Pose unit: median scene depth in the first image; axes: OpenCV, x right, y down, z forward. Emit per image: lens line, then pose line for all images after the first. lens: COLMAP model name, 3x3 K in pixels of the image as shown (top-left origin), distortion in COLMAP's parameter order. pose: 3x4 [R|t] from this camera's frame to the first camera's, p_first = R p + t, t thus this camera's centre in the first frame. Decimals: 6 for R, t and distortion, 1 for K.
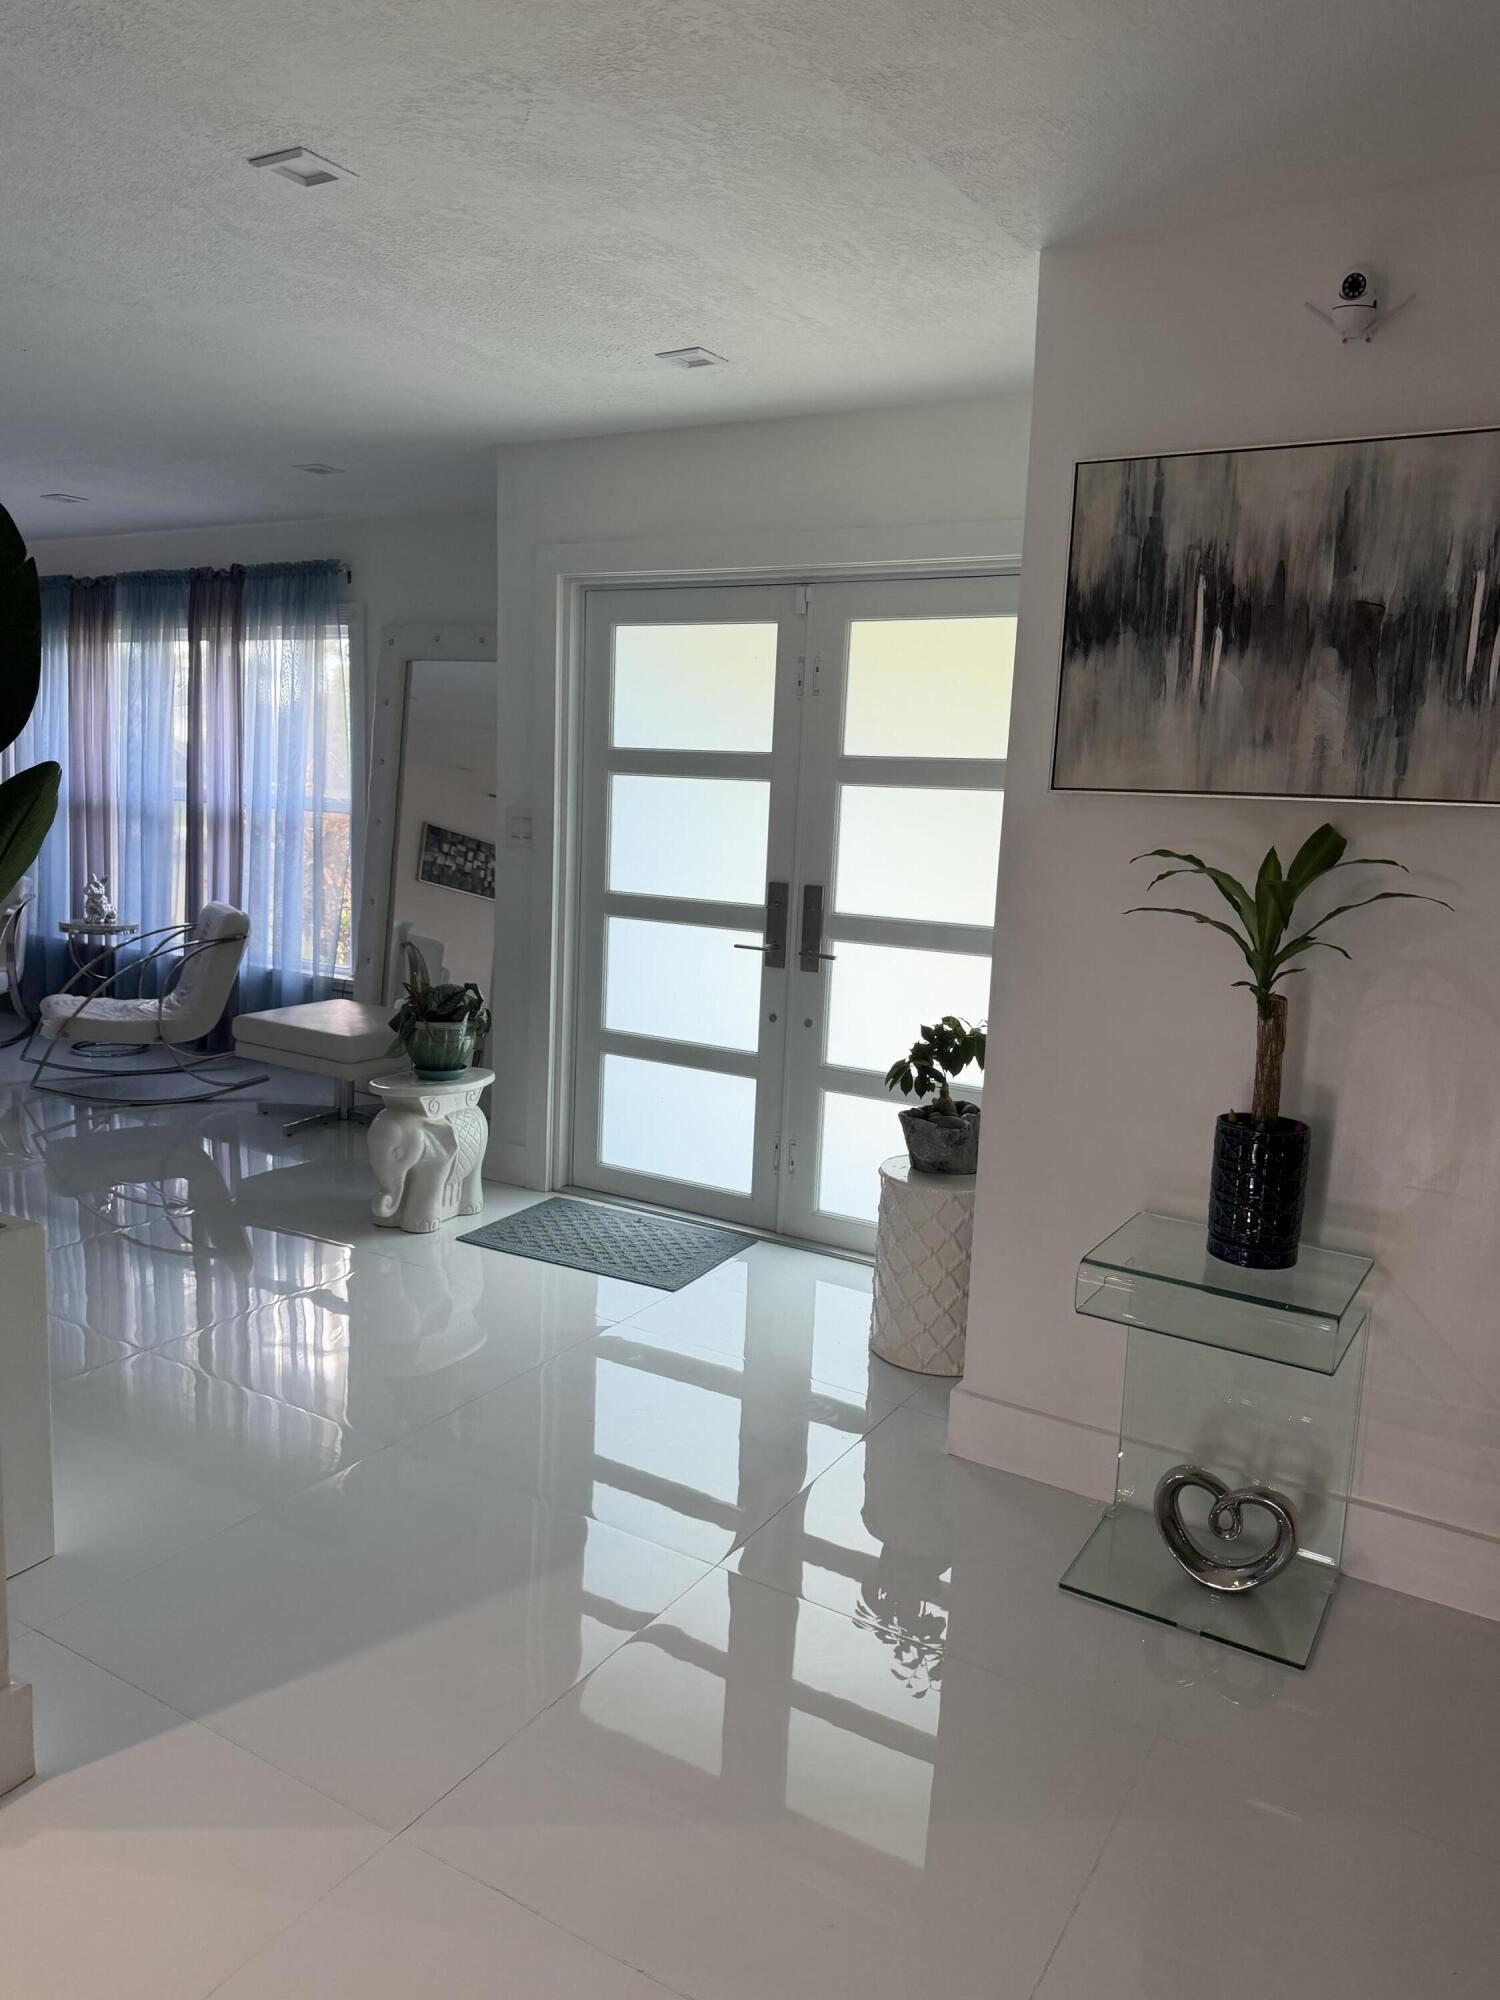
lens RADIAL K [[1370.9, 0, 742.8], [0, 1370.9, 1012.0], [0, 0, 1]] dist [0.114806, -0.181977]
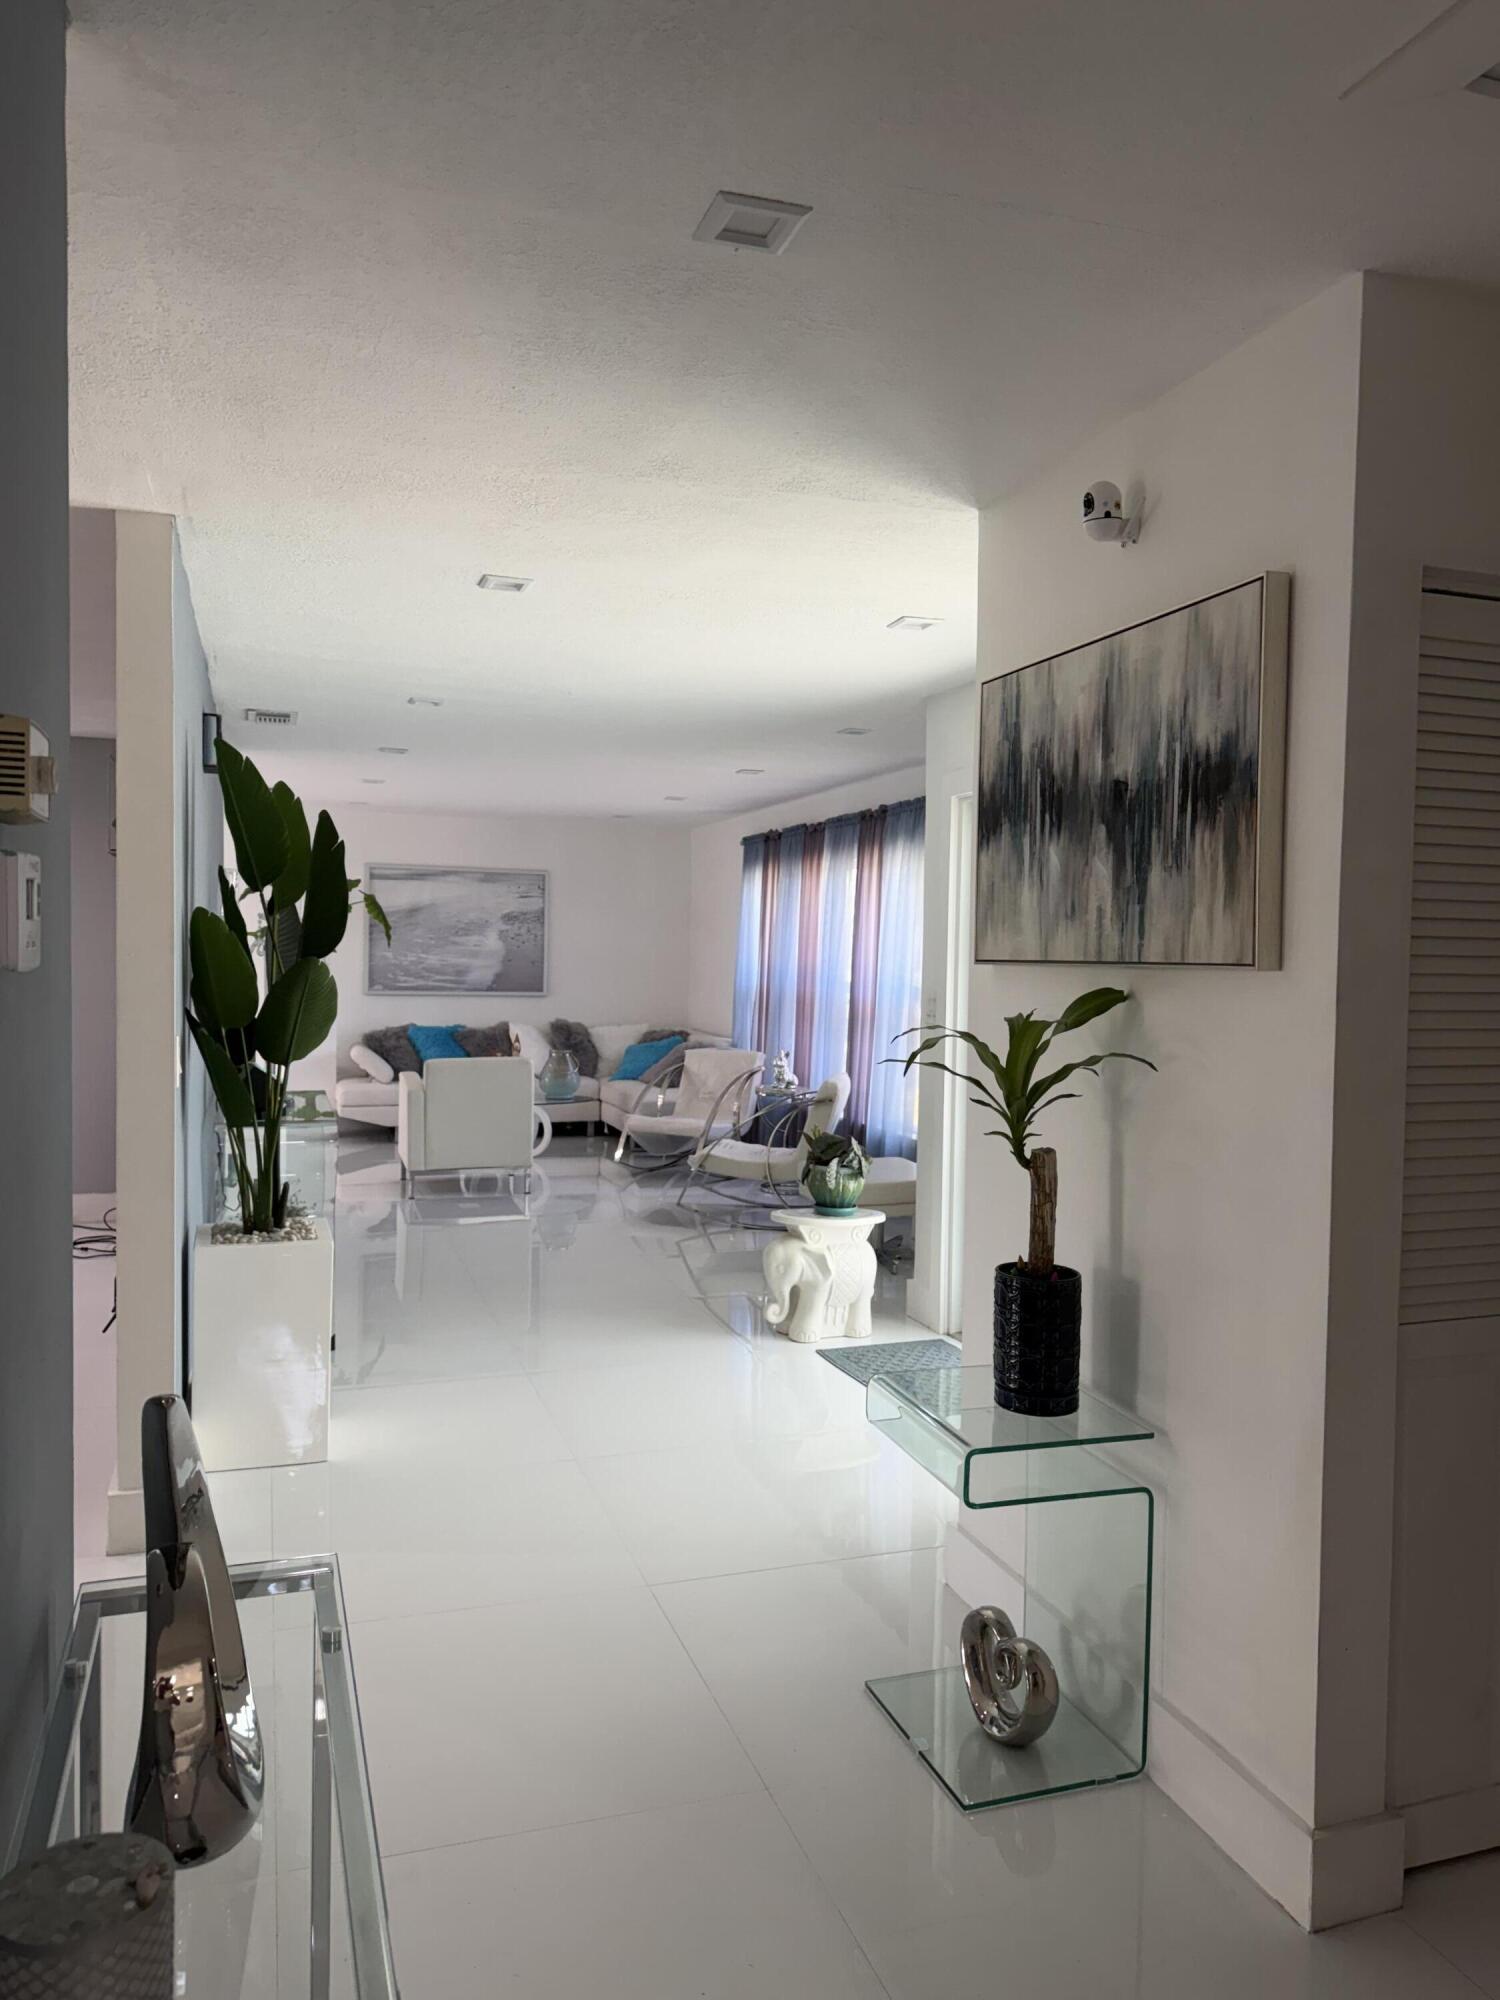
lens RADIAL K [[1370.9, 0, 742.8], [0, 1370.9, 1012.0], [0, 0, 1]] dist [0.114806, -0.181977]
pose [[0.758639, -0.004597, -0.651495, 0.870800], [-0.086897, 0.990327, -0.108176, 0.016865], [0.645690, 0.138680, 0.750901, 0.052201]]
